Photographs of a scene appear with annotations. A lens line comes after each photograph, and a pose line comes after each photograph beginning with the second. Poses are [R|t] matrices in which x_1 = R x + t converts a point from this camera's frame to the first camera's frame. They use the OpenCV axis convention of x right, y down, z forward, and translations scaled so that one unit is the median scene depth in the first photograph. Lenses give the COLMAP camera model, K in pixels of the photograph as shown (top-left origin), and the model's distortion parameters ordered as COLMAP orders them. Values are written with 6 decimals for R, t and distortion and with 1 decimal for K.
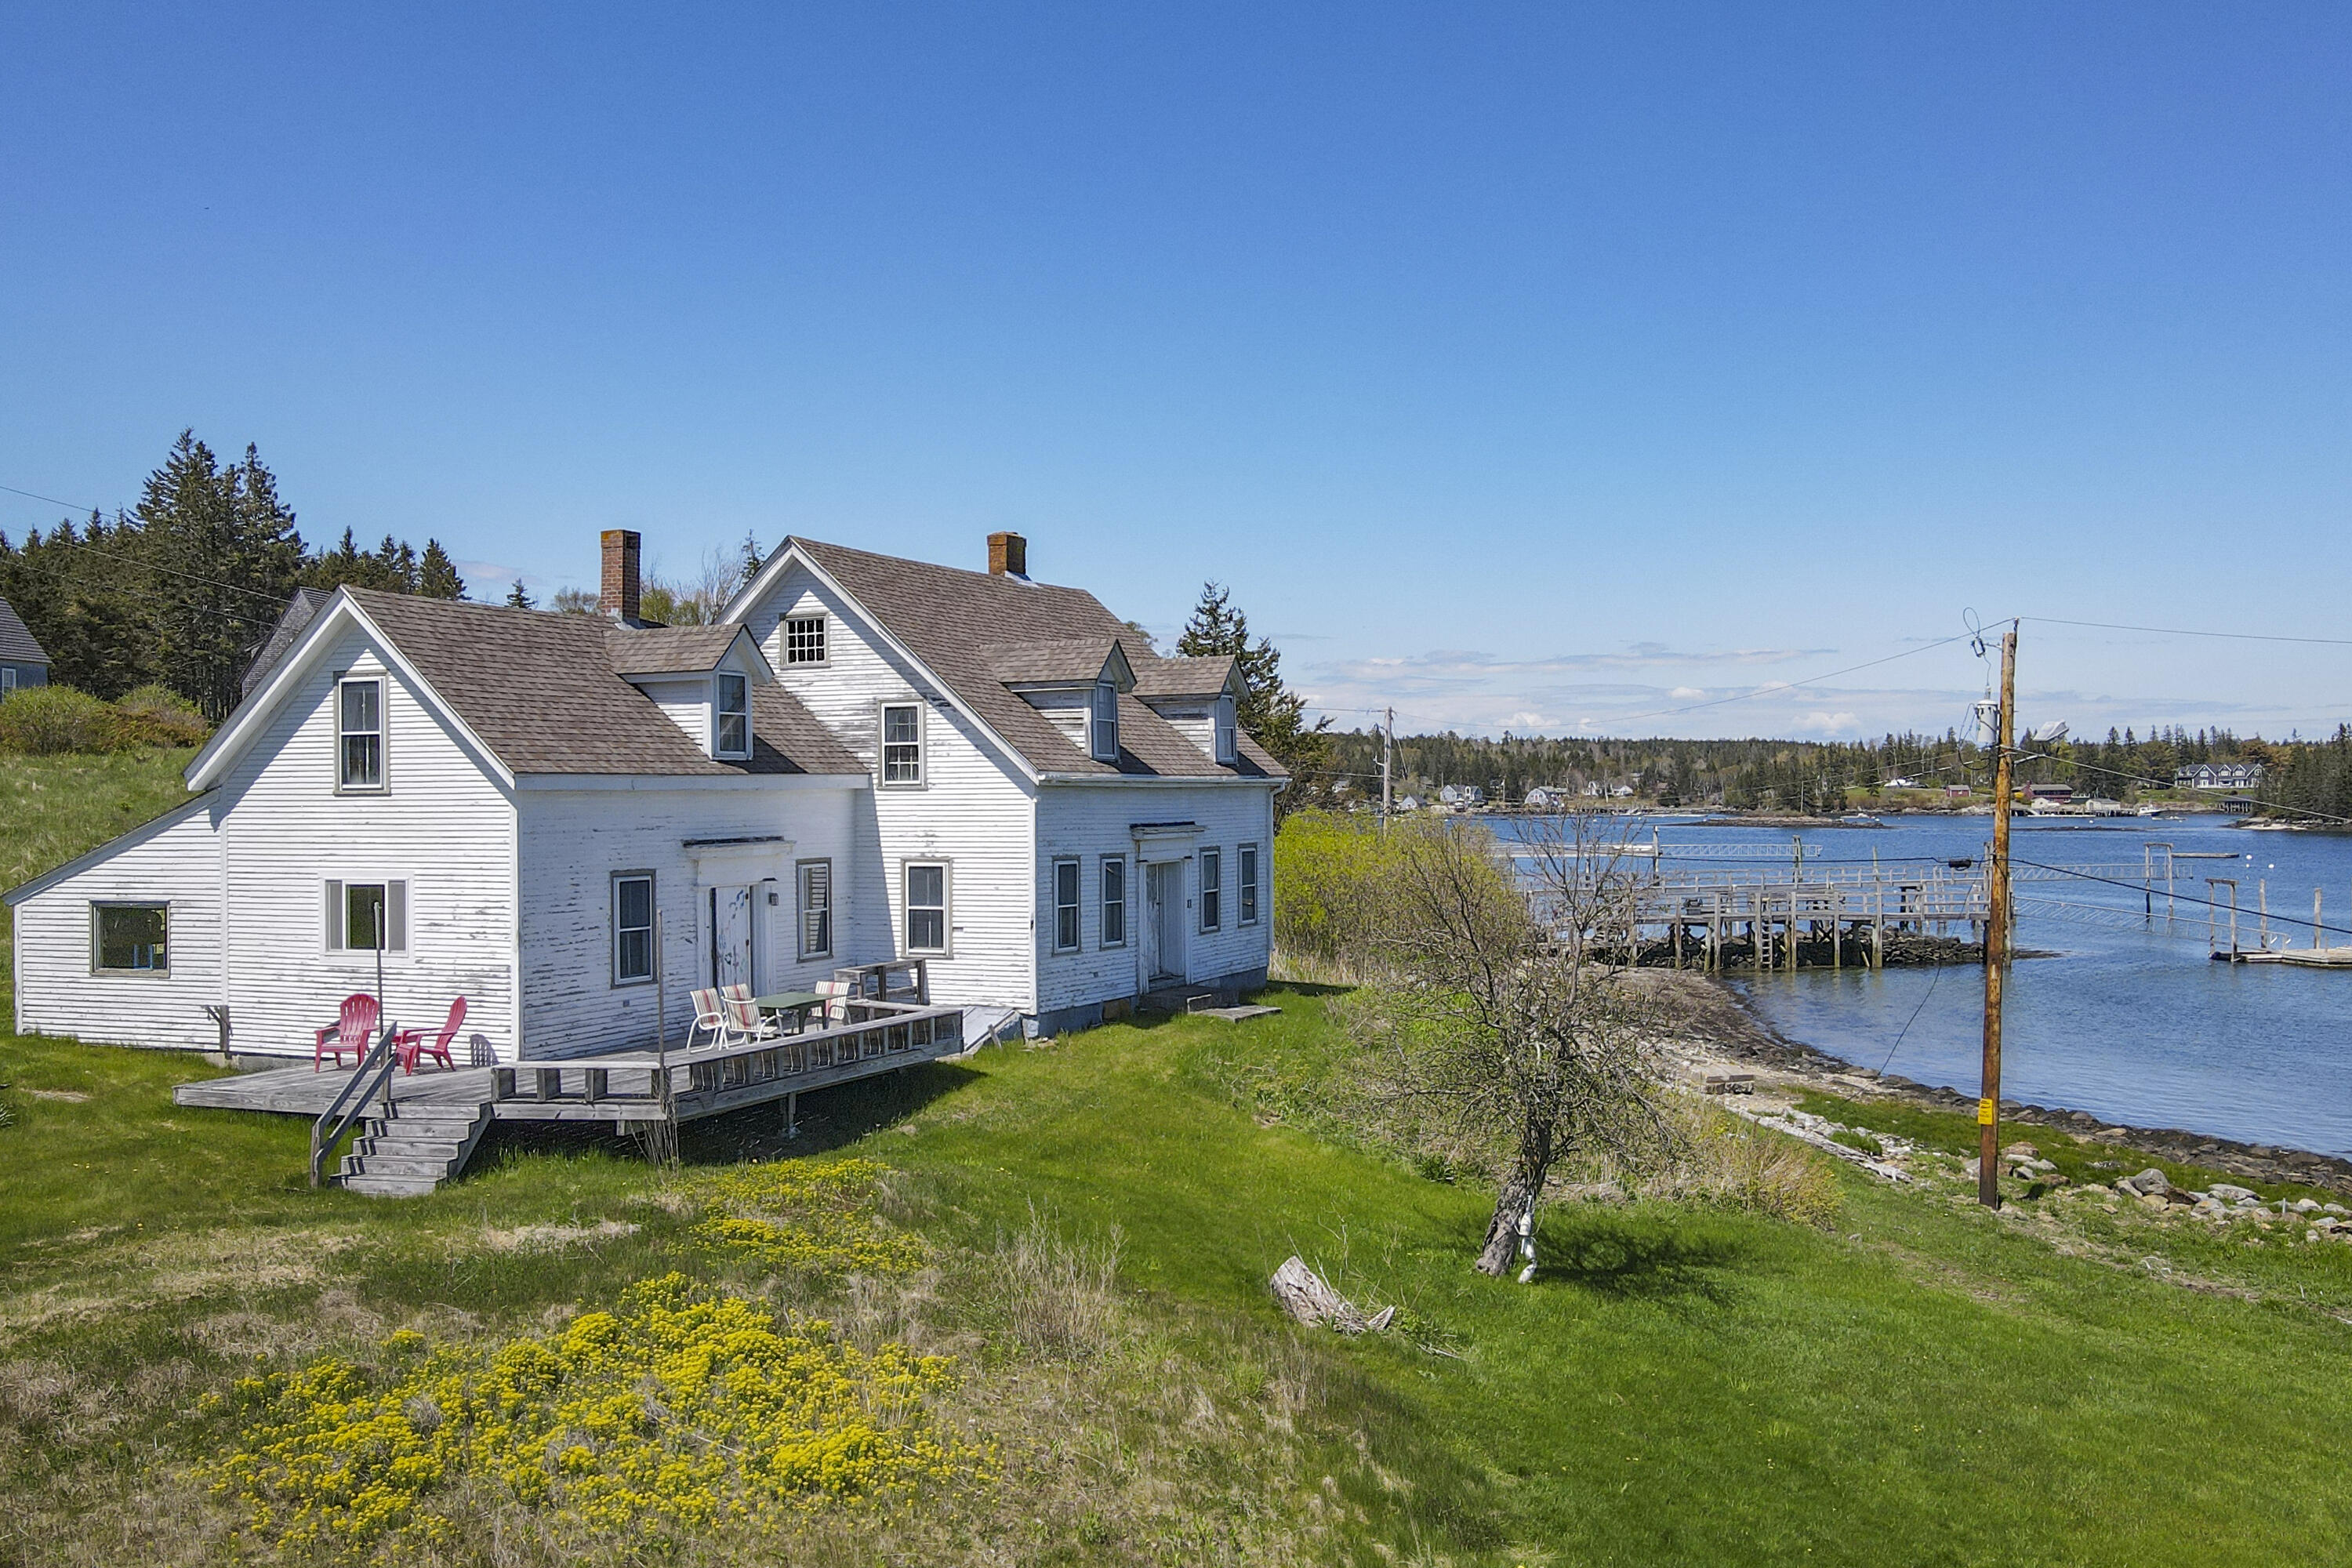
lens RADIAL K [[2144.0, 0, 1236.9], [0, 2144.0, 822.2], [0, 0, 1]] dist [-0.011648, 0.057234]
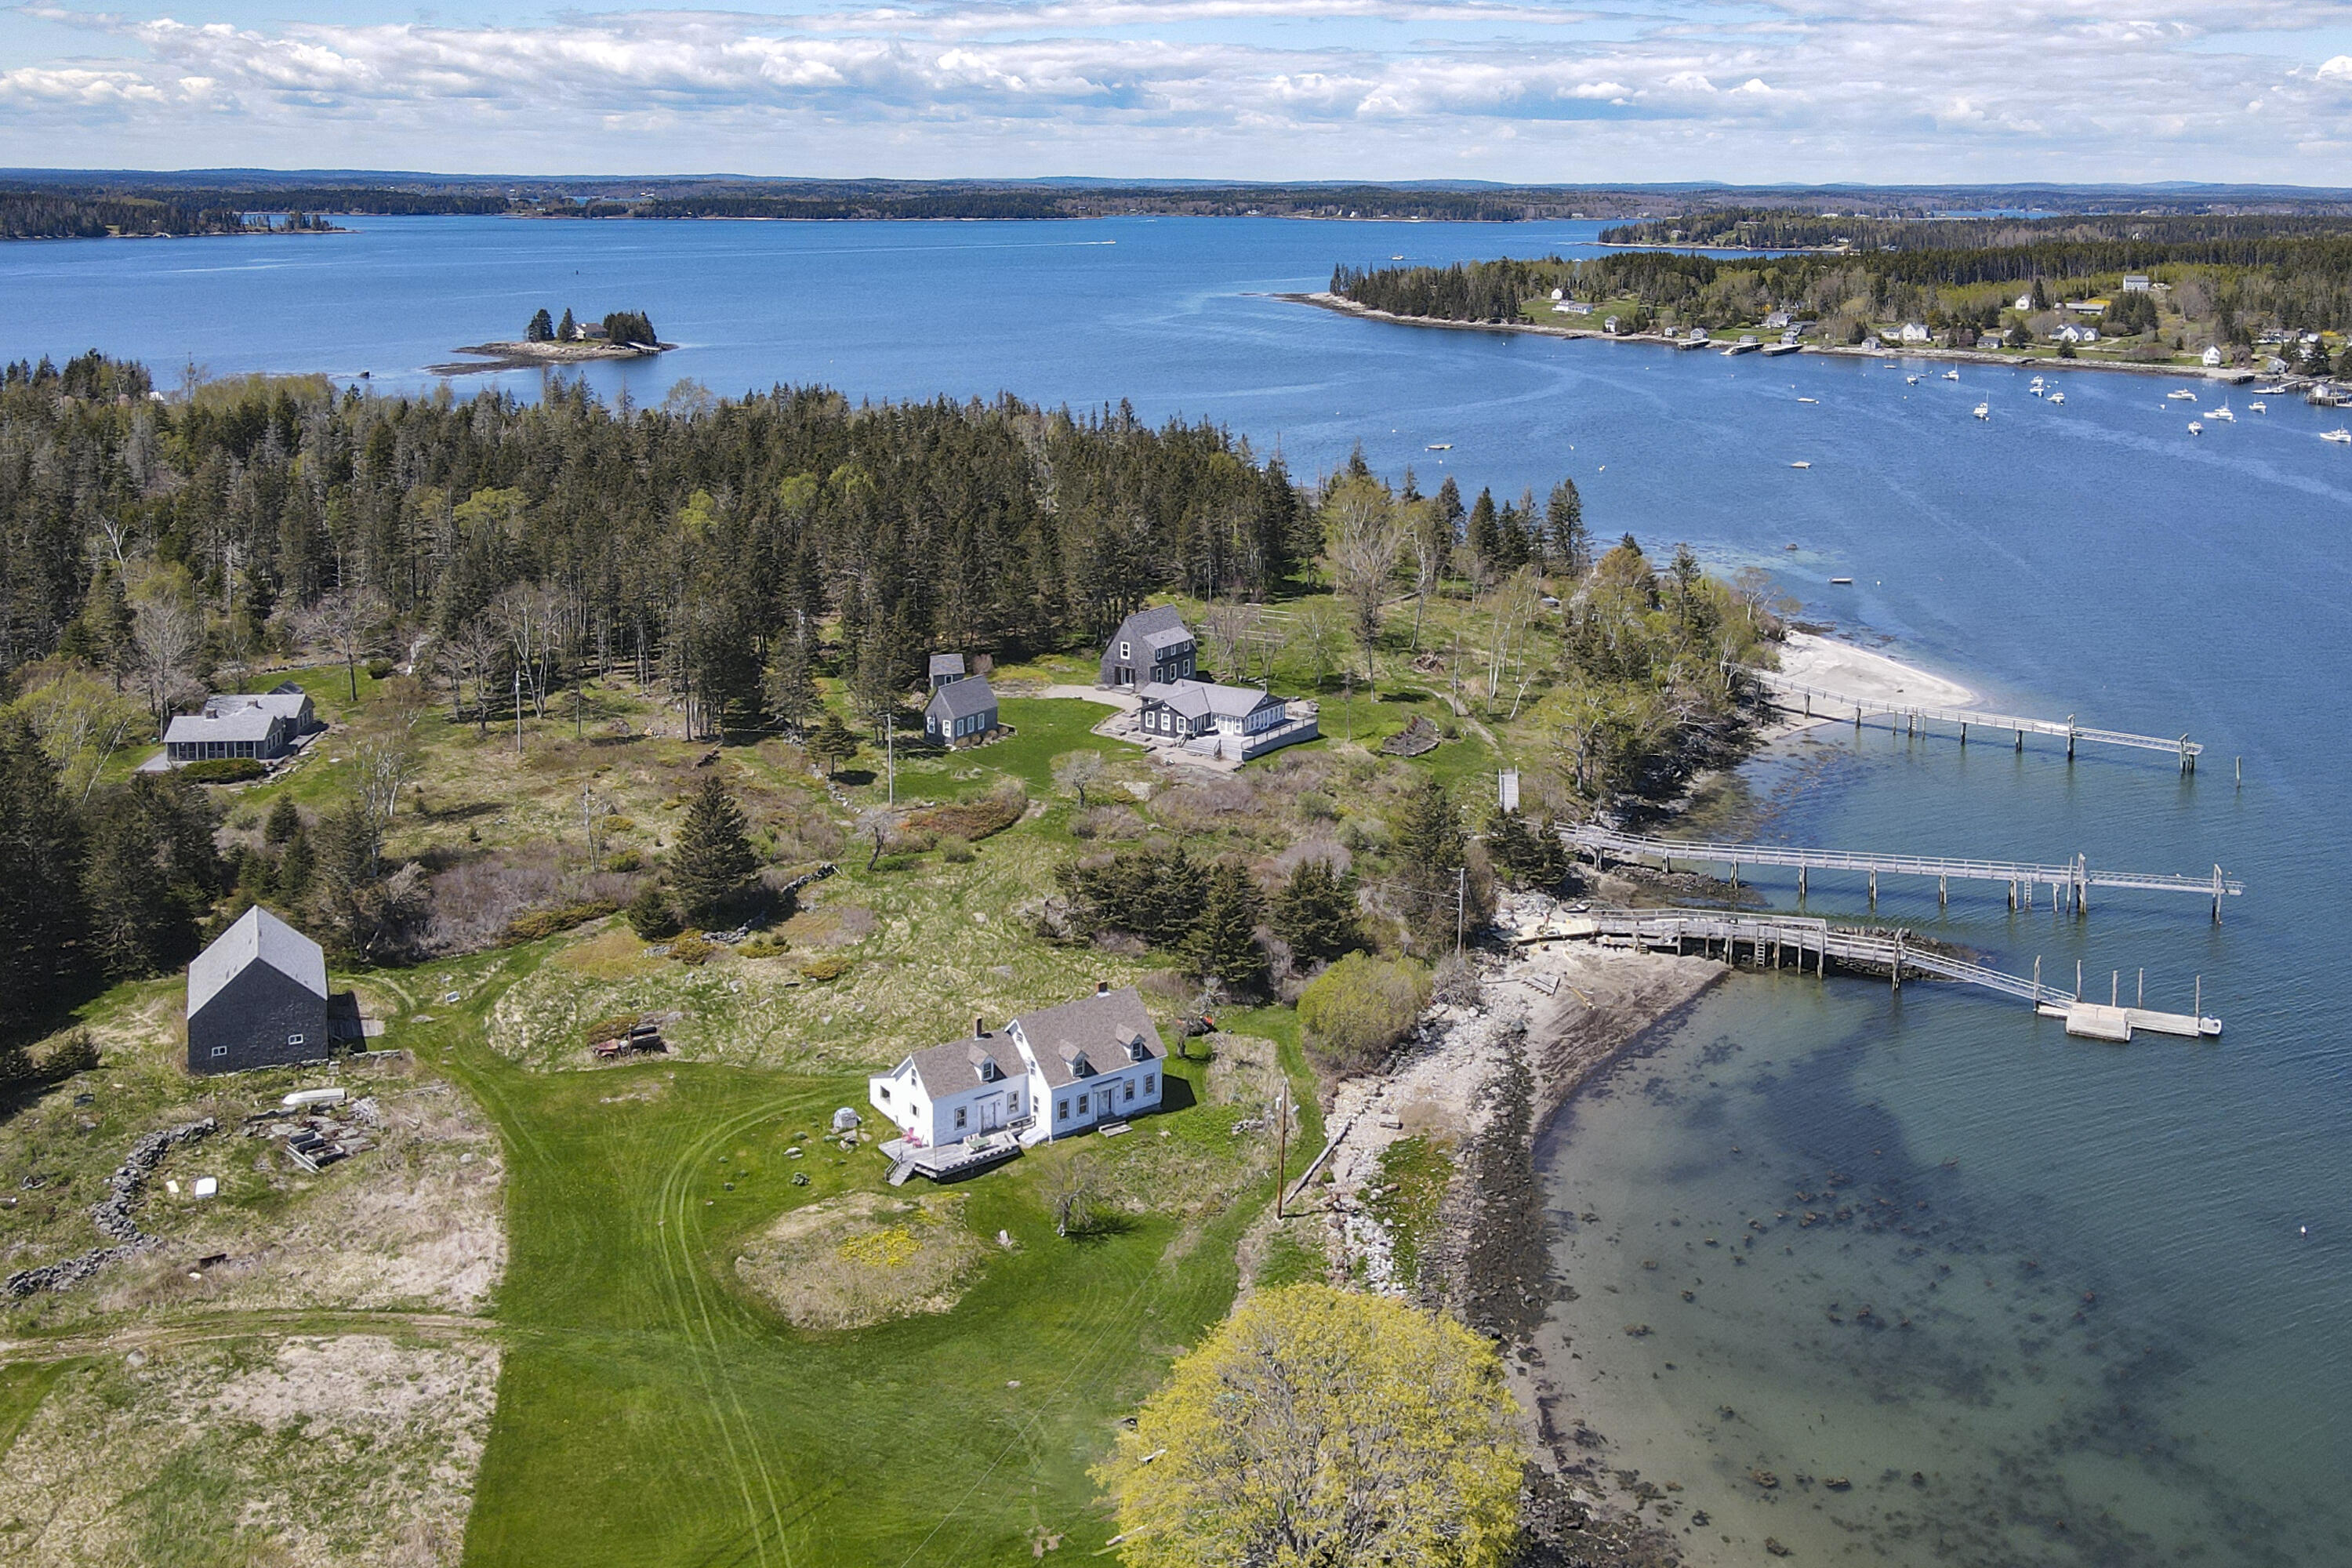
lens RADIAL K [[2144.0, 0, 1168.8], [0, 2144.0, 656.4], [0, 0, 1]] dist [-0.011648, 0.057234]
pose [[0.858924, 0.117018, -0.498554, 1.518745], [-0.013196, 0.978277, 0.206882, -1.238099], [0.511933, -0.171117, 0.841810, -1.696309]]
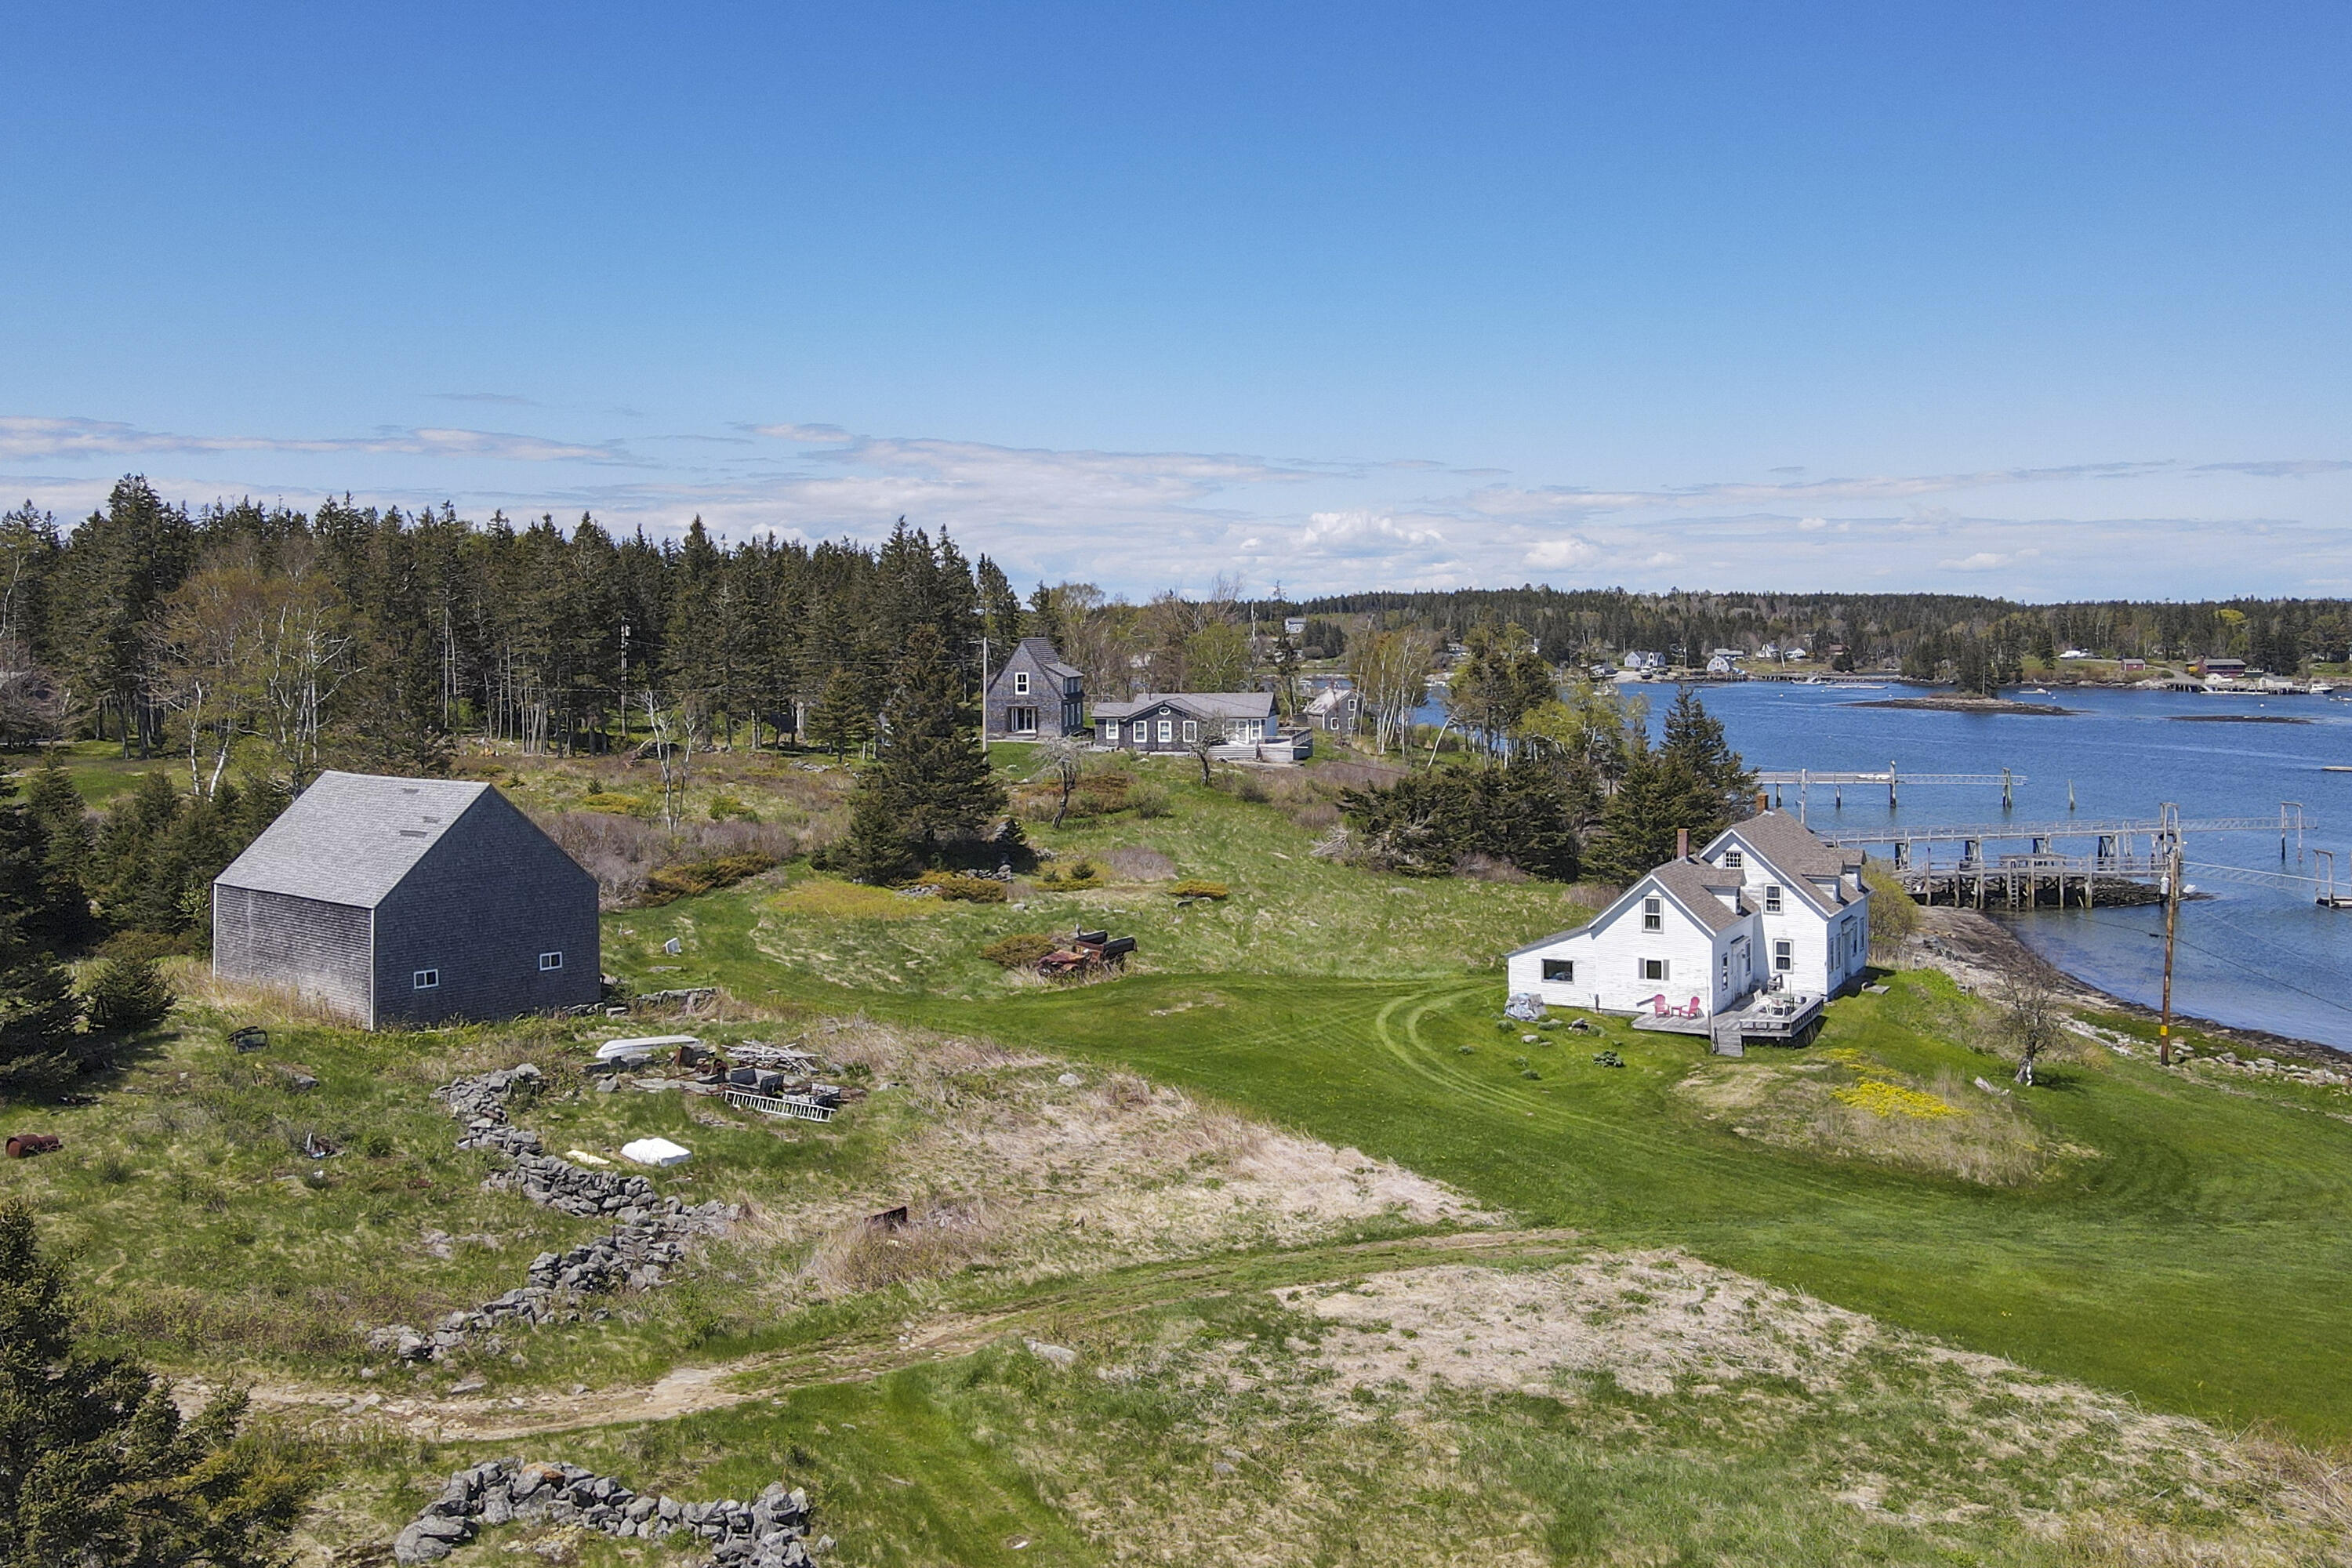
lens RADIAL K [[2144.0, 0, 1151.0], [0, 2144.0, 718.8], [0, 0, 1]] dist [-0.011648, 0.057234]
pose [[0.994726, 0.002894, -0.102529, -0.474408], [0.000143, 0.999562, 0.029603, -0.248982], [0.102570, -0.029462, 0.994289, -1.331452]]
